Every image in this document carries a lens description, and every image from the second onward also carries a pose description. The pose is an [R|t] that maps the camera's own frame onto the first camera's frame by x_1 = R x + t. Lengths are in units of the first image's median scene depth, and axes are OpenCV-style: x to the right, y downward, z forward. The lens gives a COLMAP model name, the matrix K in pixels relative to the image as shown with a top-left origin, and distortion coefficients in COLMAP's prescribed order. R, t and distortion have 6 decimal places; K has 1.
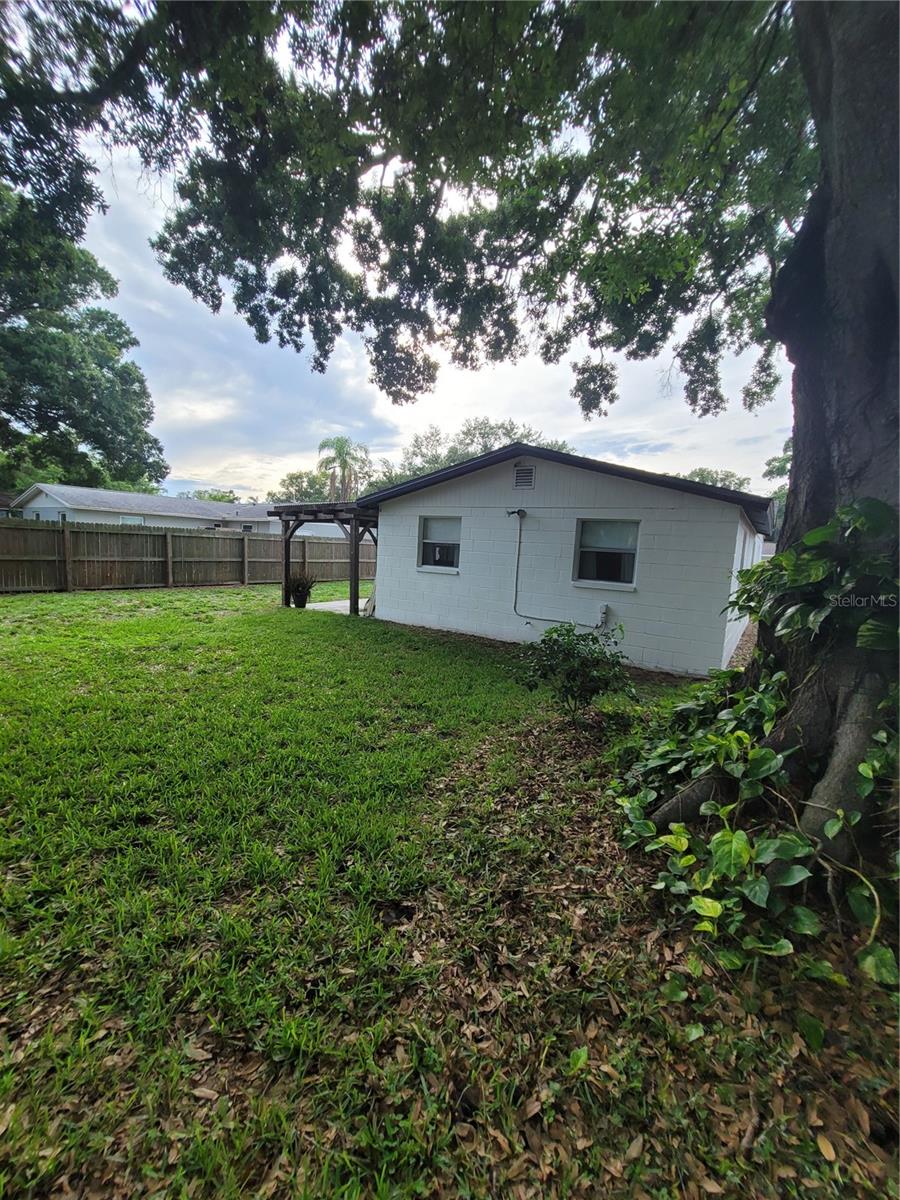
lens RADIAL K [[485.6, 0, 441.1], [0, 485.6, 600.5], [0, 0, 1]] dist [-0.008674, 0.002252]
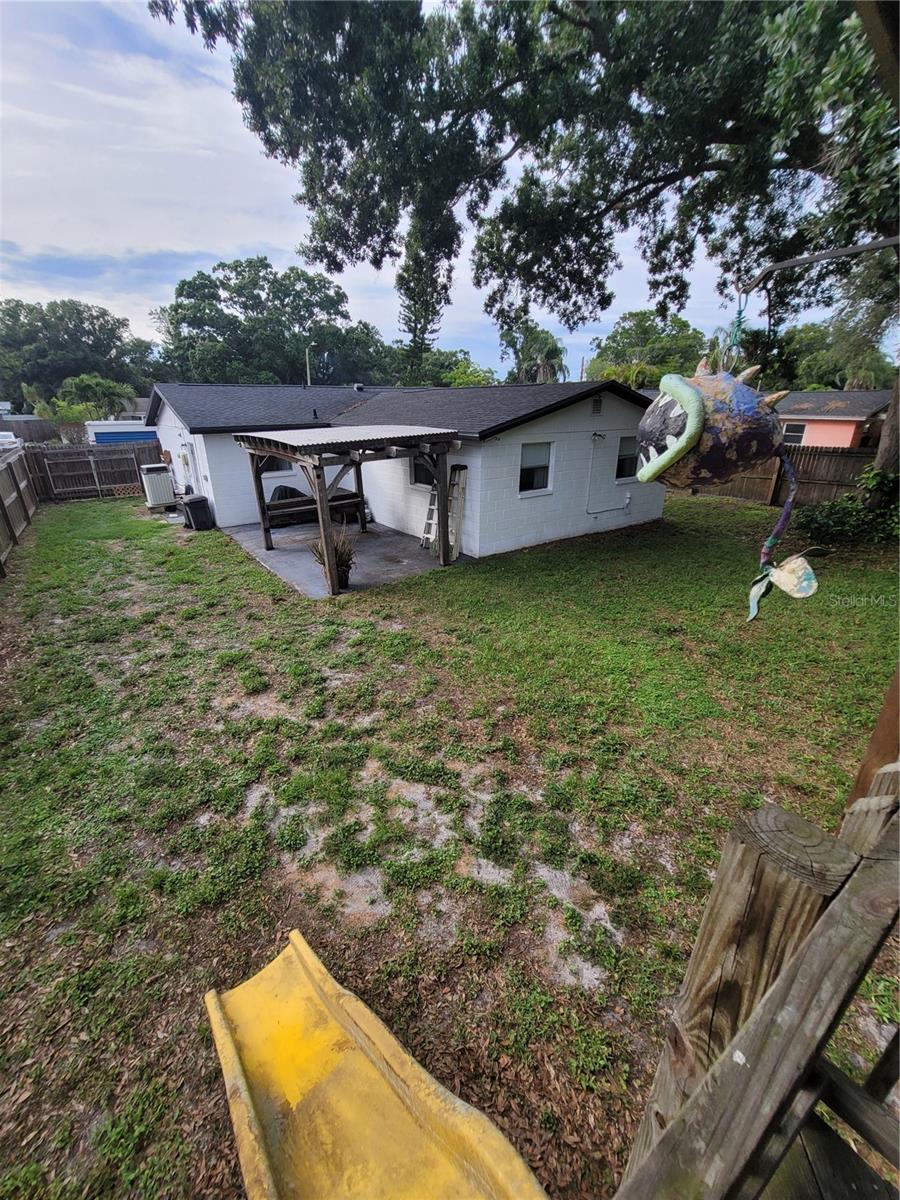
lens RADIAL K [[485.6, 0, 436.9], [0, 485.6, 601.6], [0, 0, 1]] dist [-0.008674, 0.002252]
pose [[0.344117, -0.409003, 0.845163, -0.868486], [0.133449, 0.912304, 0.387160, -0.229802], [-0.929395, -0.020443, 0.368520, 0.624649]]
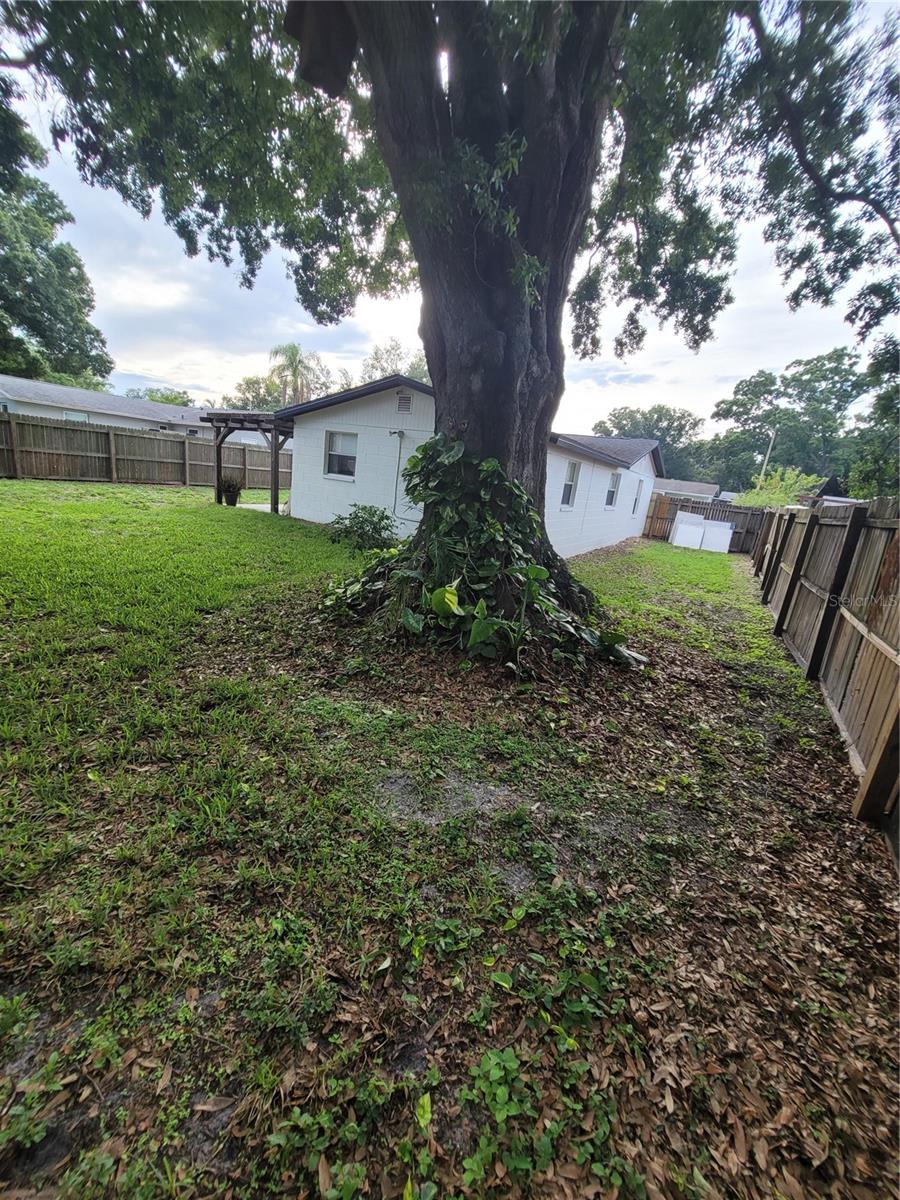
lens RADIAL K [[485.6, 0, 438.6], [0, 485.6, 598.5], [0, 0, 1]] dist [-0.008674, 0.002252]
pose [[0.996388, 0.049460, 0.069020, 0.135671], [-0.059229, 0.987279, 0.147556, 0.033248], [-0.060844, -0.151111, 0.986642, -0.204849]]
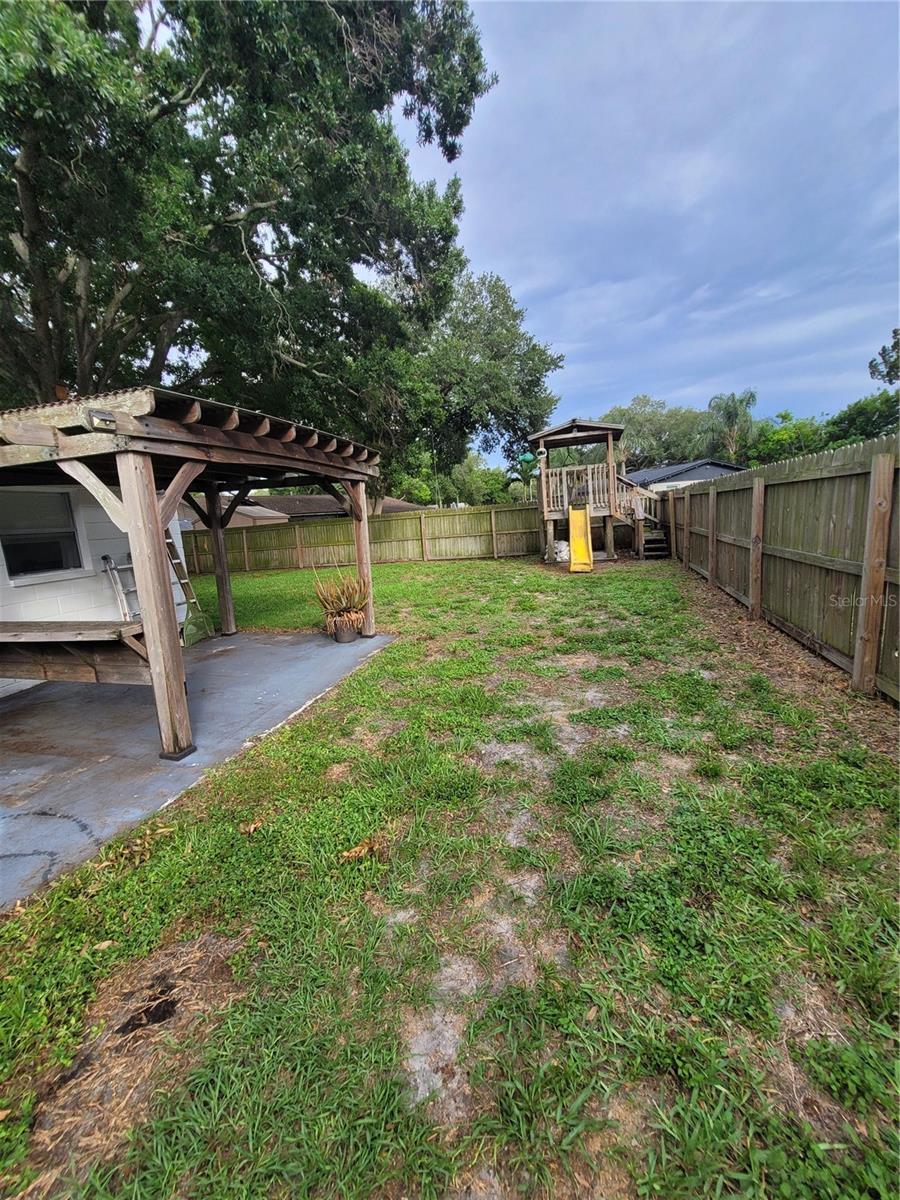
lens RADIAL K [[485.6, 0, 439.1], [0, 485.6, 601.1], [0, 0, 1]] dist [-0.008674, 0.002252]
pose [[-0.948963, 0.083190, -0.304219, -0.277389], [0.001263, 0.965581, 0.260101, -0.182470], [0.315385, 0.246442, -0.916405, 1.491207]]
